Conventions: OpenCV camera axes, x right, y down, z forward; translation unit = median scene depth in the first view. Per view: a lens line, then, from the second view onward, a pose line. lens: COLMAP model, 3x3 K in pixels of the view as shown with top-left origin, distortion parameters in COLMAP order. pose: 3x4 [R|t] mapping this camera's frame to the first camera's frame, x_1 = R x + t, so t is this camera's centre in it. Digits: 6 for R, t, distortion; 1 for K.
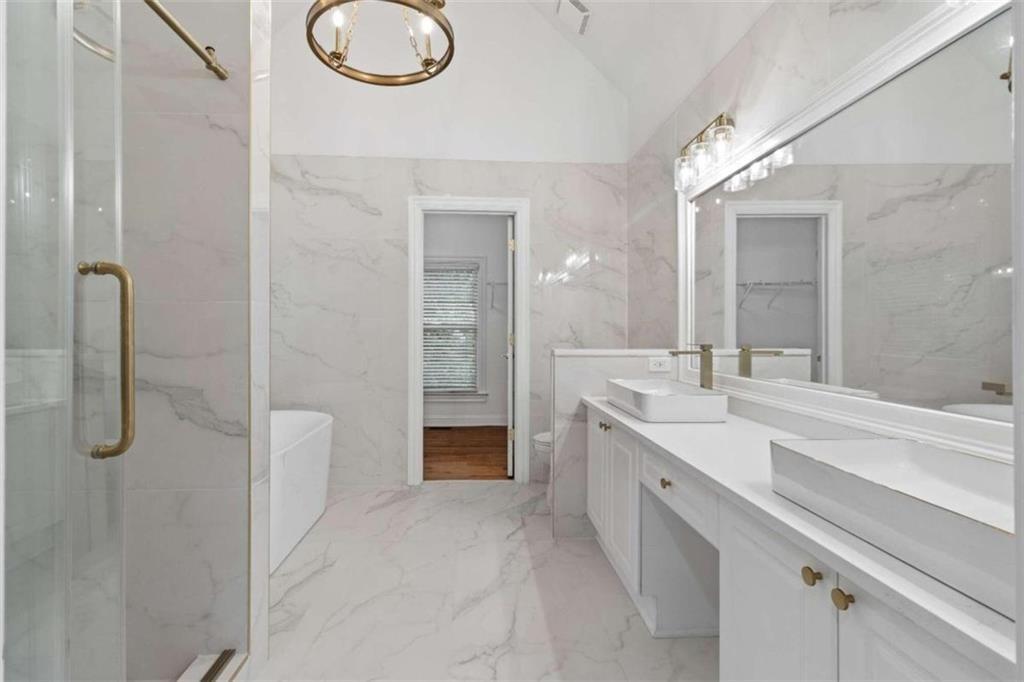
lens RADIAL K [[468.2, 0, 512.6], [0, 468.2, 331.5], [0, 0, 1]] dist [0.000221, 0.000265]
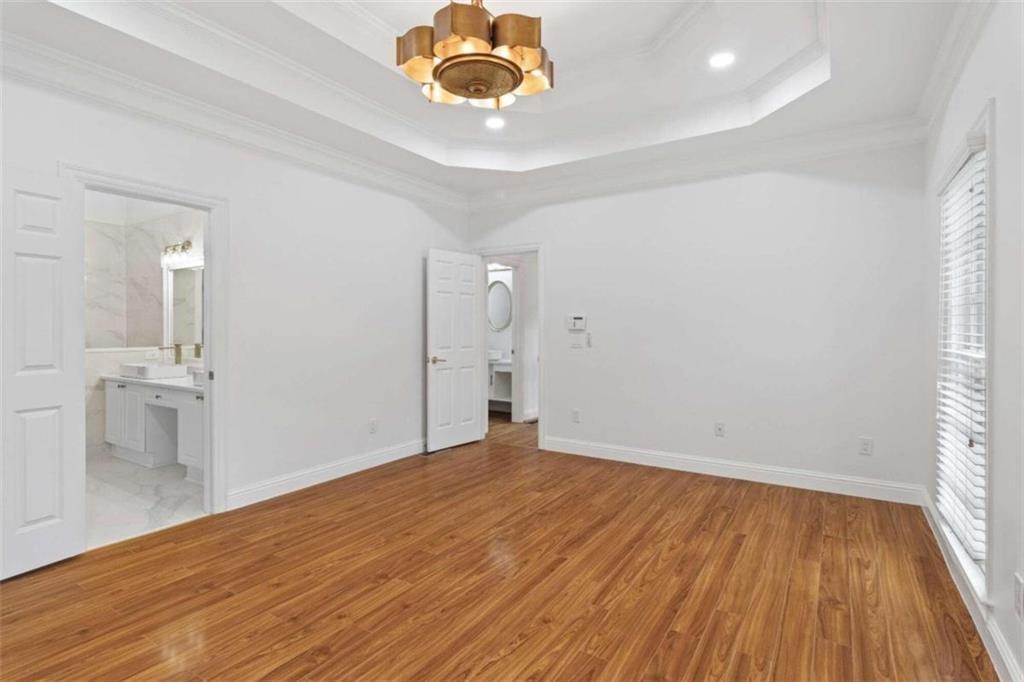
lens RADIAL K [[509.0, 0, 511.7], [0, 509.0, 327.8], [0, 0, 1]] dist [-0.002427, -0.000382]
pose [[0.590996, -0.004544, 0.806662, -0.539939], [-0.001589, 0.999976, 0.006797, -0.062398], [-0.806673, -0.005298, 0.590974, -1.546817]]
